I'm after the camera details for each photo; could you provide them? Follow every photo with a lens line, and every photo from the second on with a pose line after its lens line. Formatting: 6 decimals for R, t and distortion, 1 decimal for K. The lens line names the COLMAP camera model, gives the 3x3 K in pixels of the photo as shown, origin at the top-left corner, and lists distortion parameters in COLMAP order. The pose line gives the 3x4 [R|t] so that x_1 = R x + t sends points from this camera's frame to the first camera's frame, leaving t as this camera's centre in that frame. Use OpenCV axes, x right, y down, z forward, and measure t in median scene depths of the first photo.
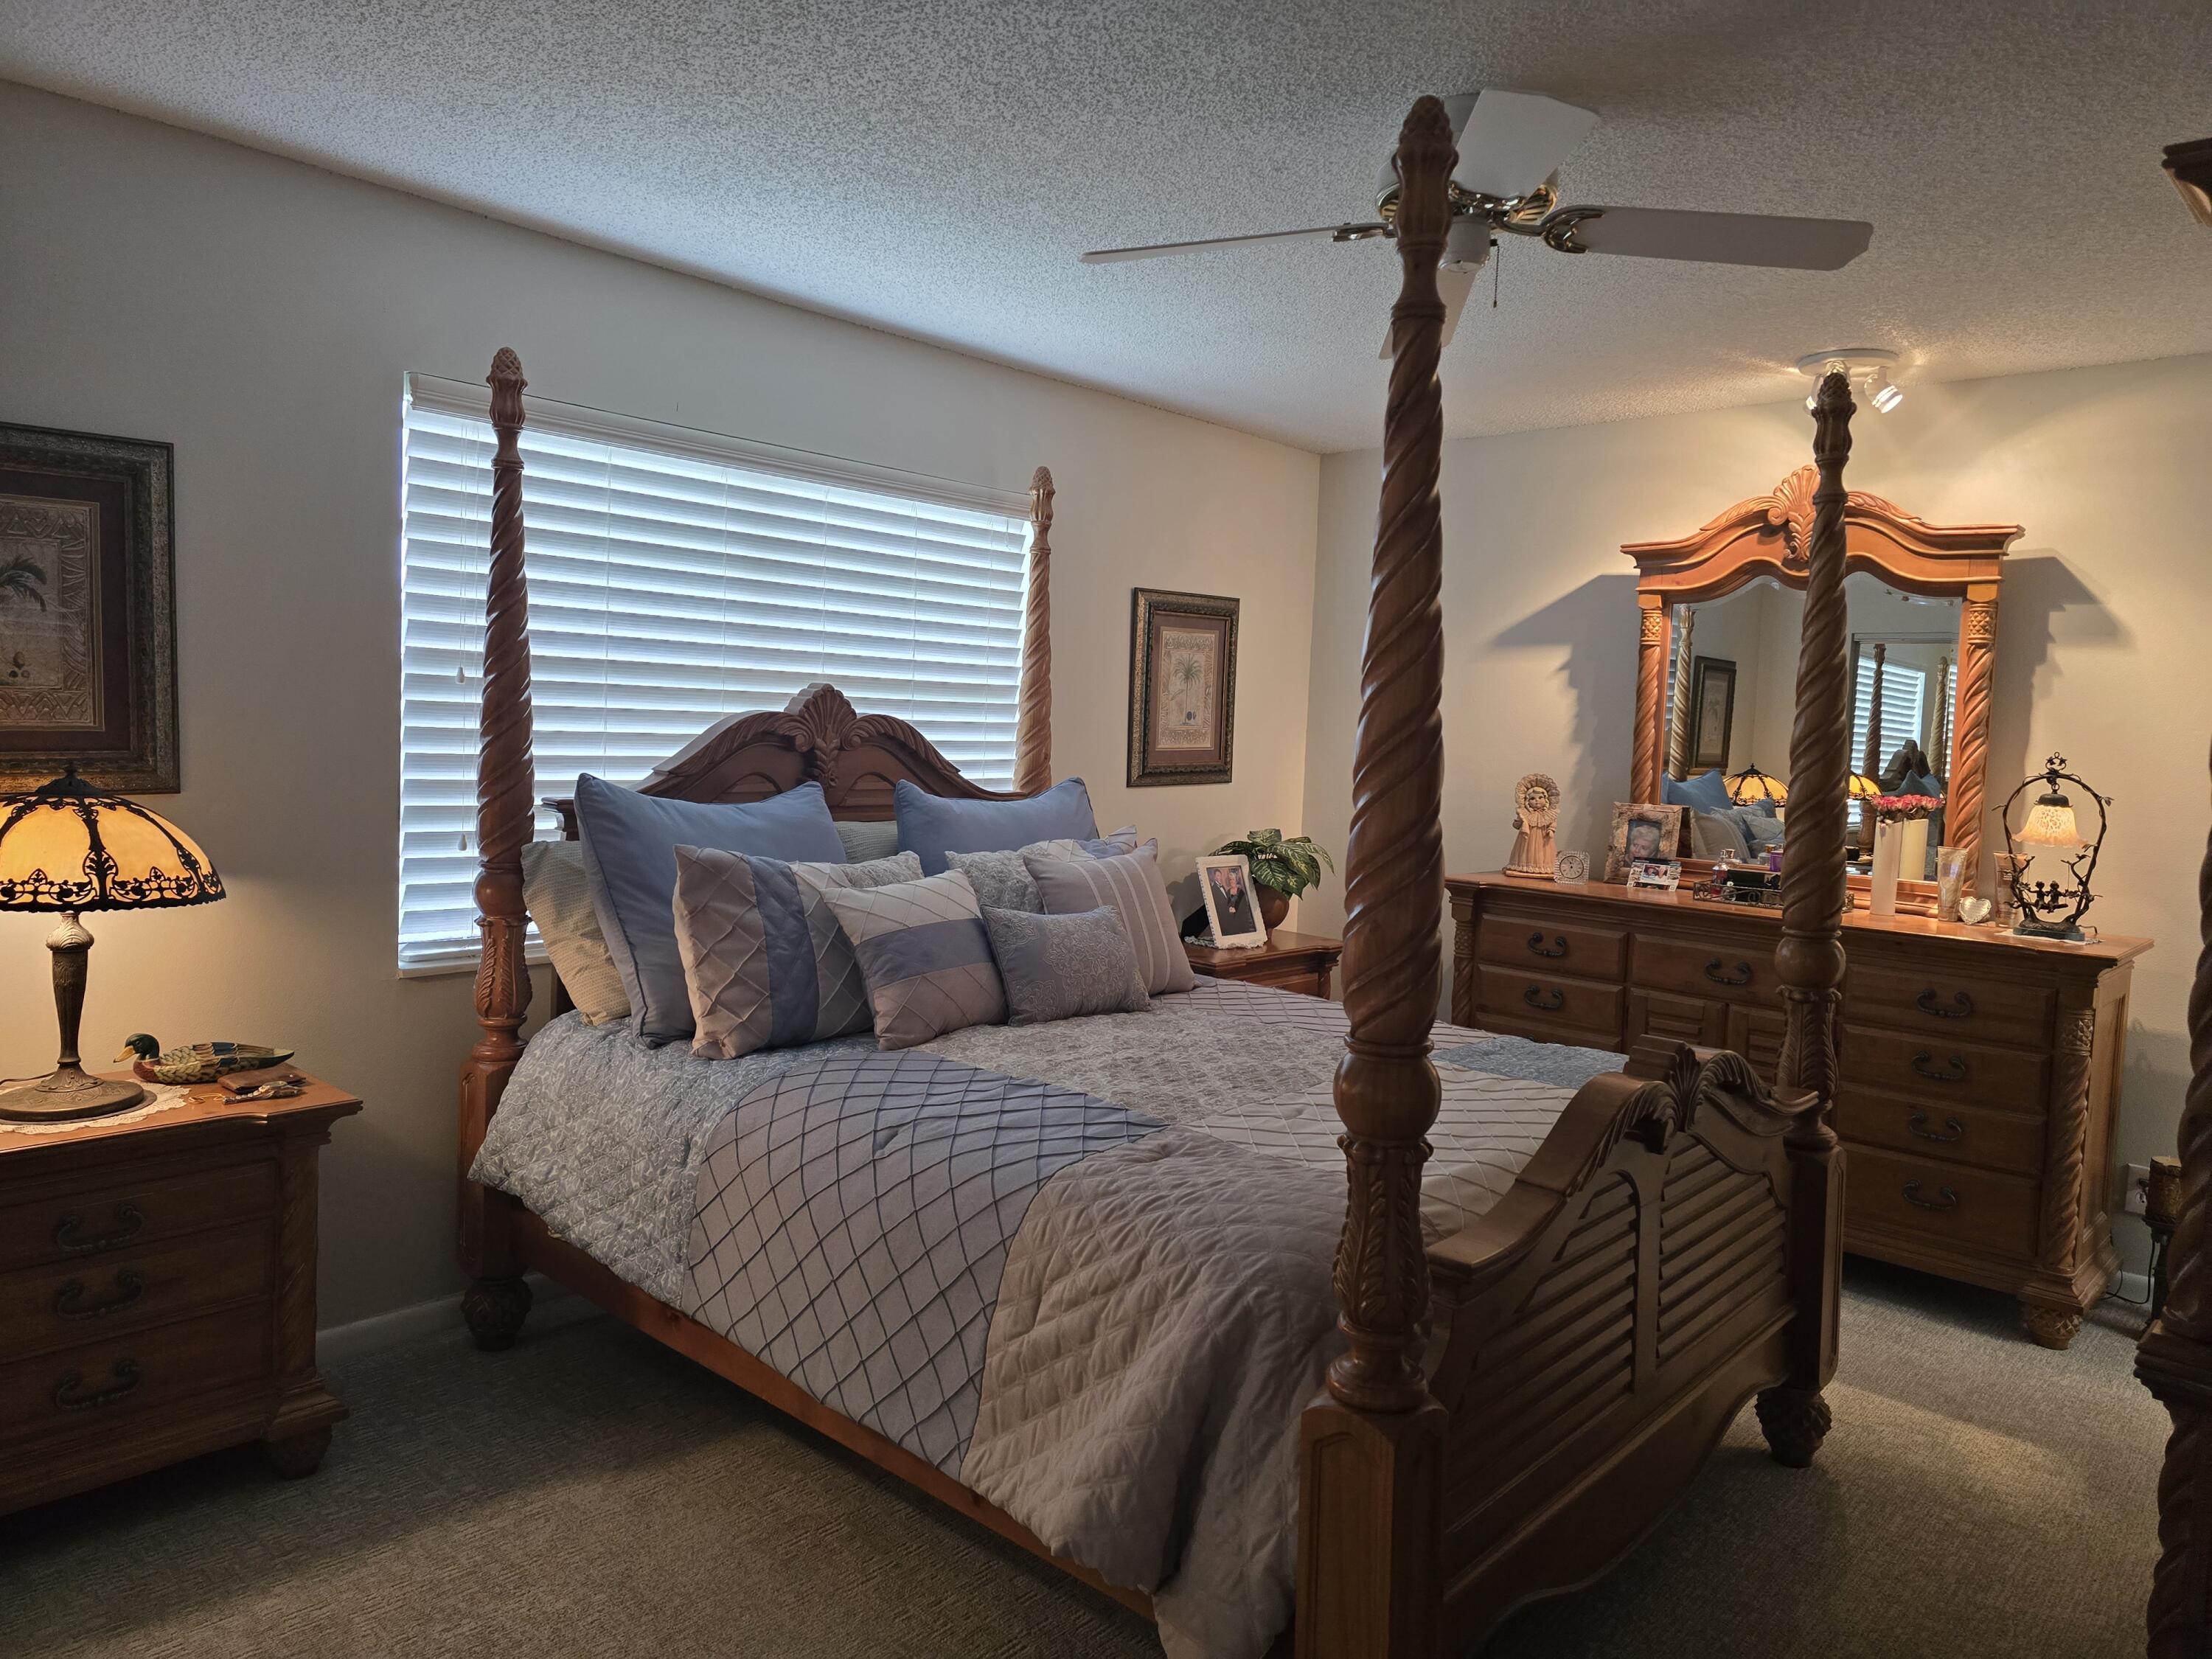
lens RADIAL K [[1487.2, 0, 1108.1], [0, 1487.2, 842.2], [0, 0, 1]] dist [0.028616, -0.007353]
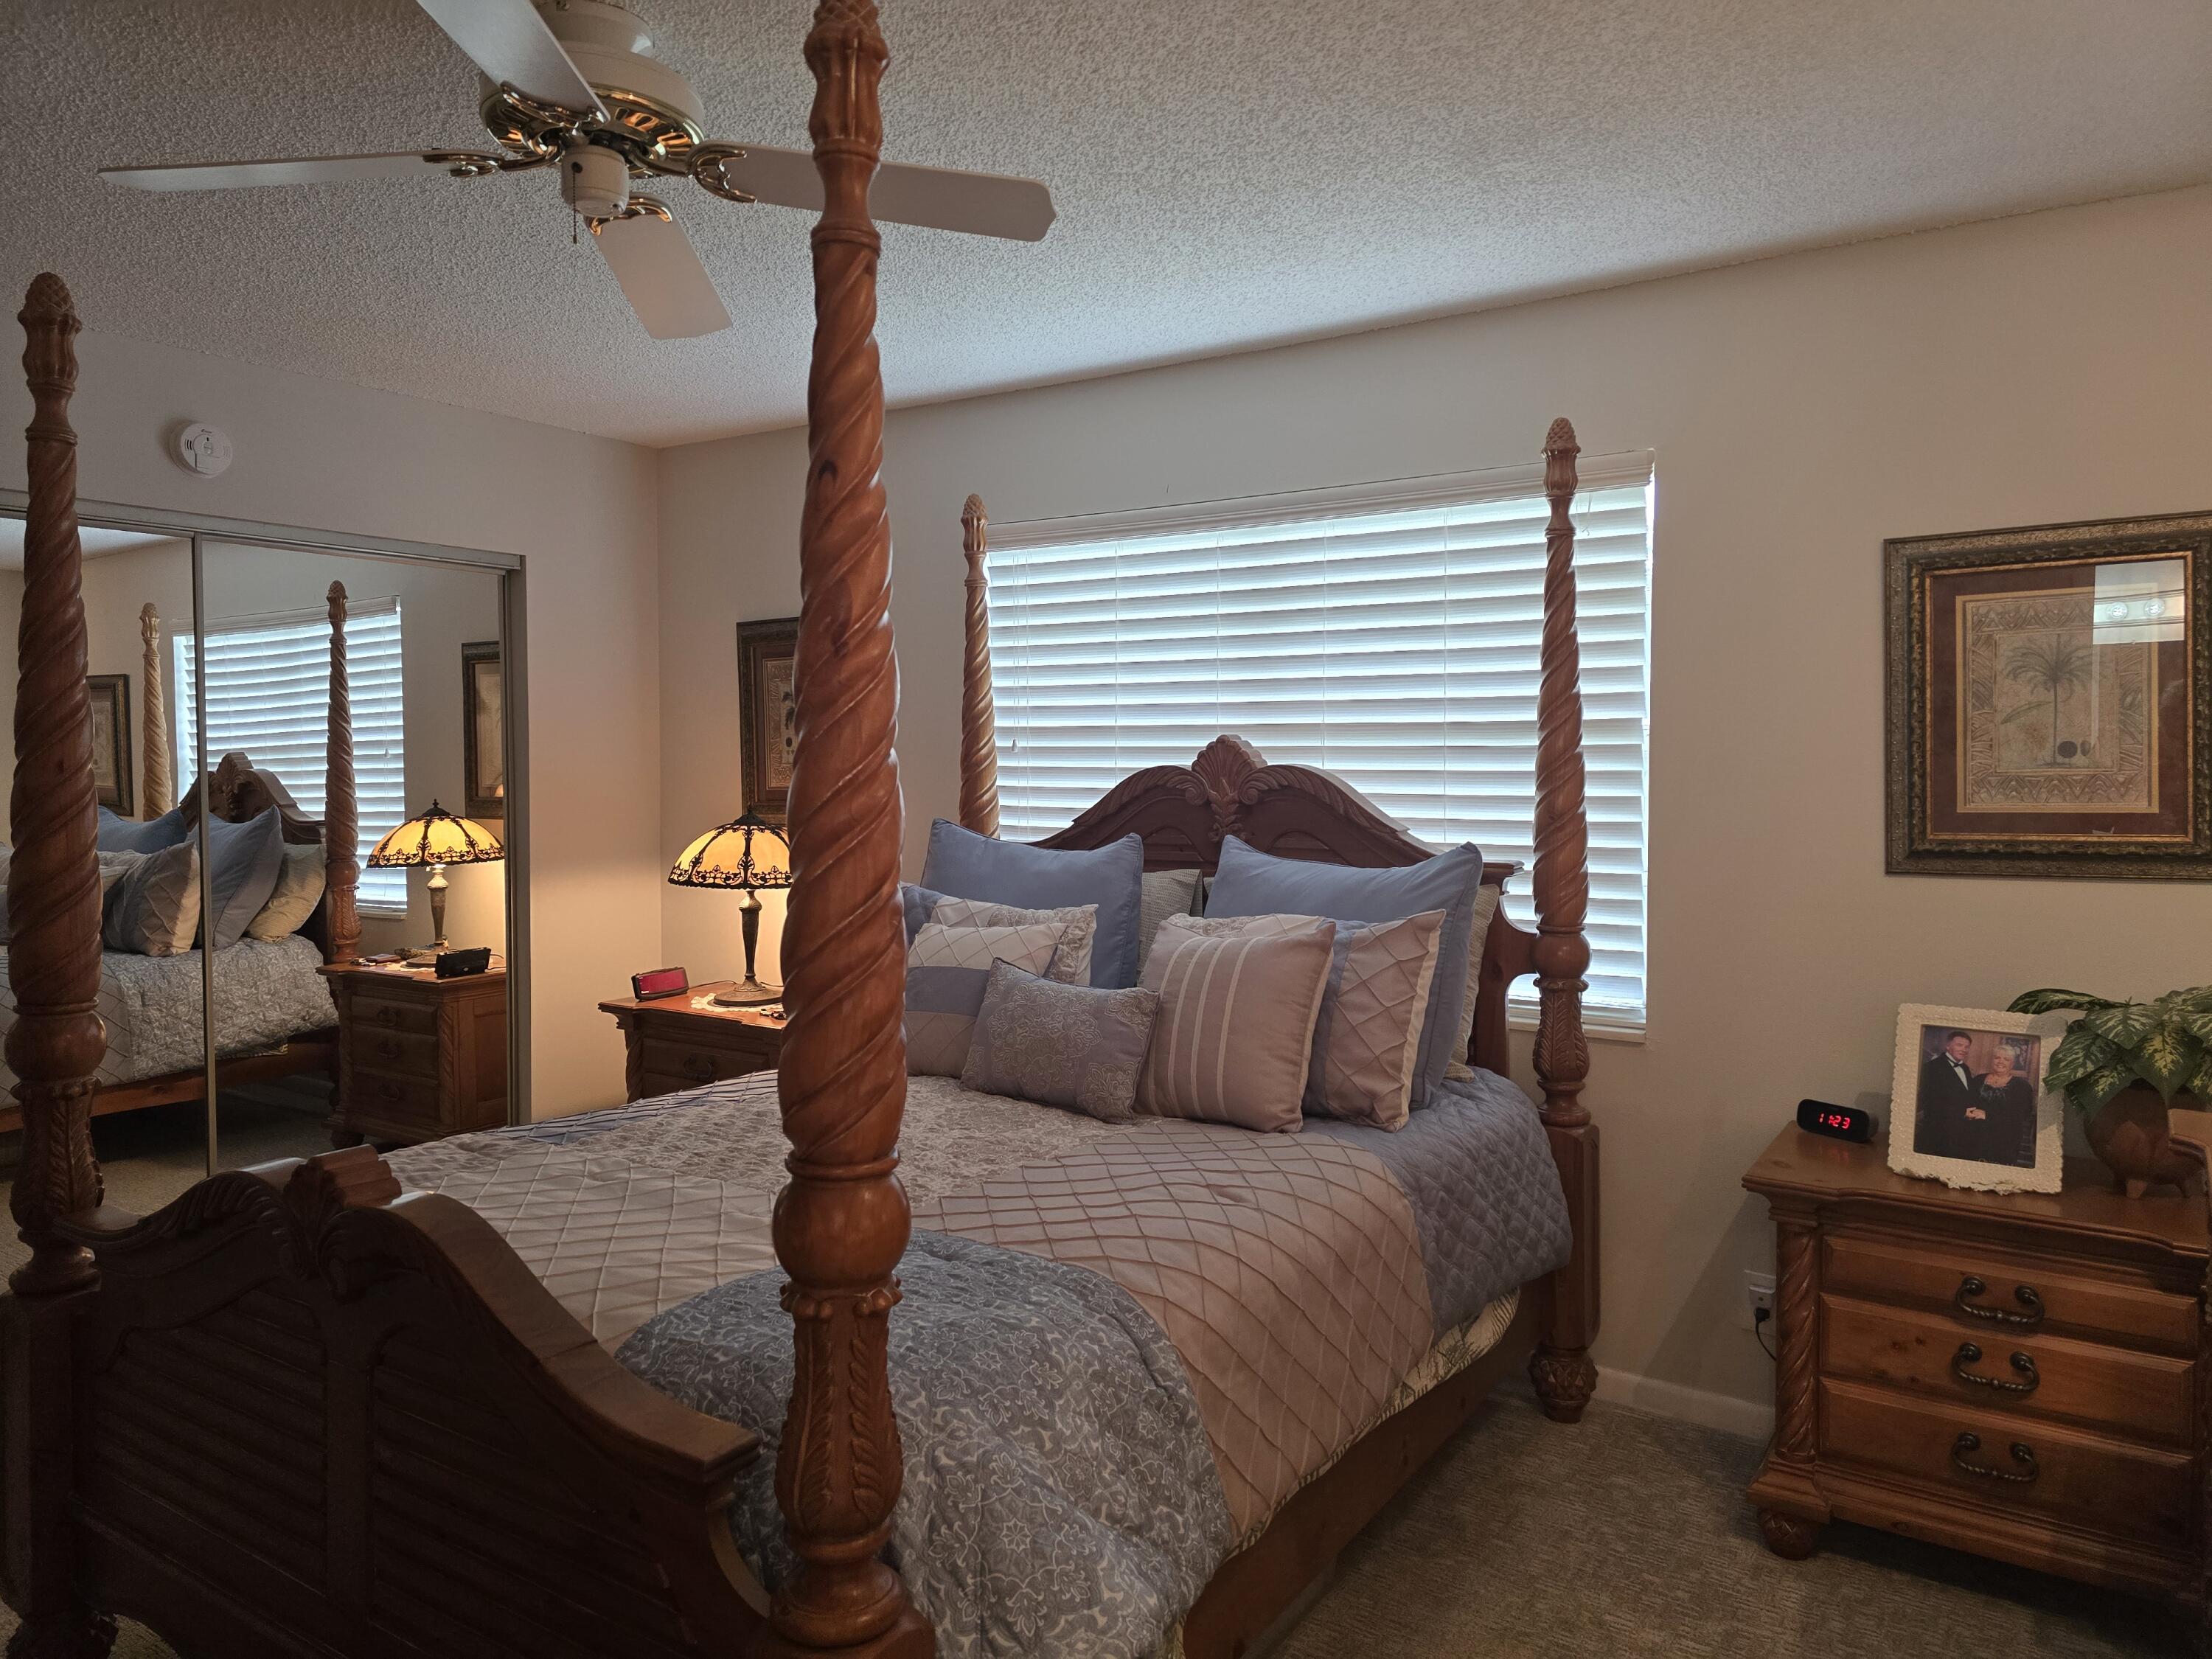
lens RADIAL K [[1453.1, 0, 1110.6], [0, 1453.1, 809.2], [0, 0, 1]] dist [0.006960, 0.001695]
pose [[0.128722, -0.005256, -0.991667, 0.644222], [-0.079403, 0.996721, -0.015589, -0.033897], [0.988497, 0.080748, 0.127883, 0.720847]]
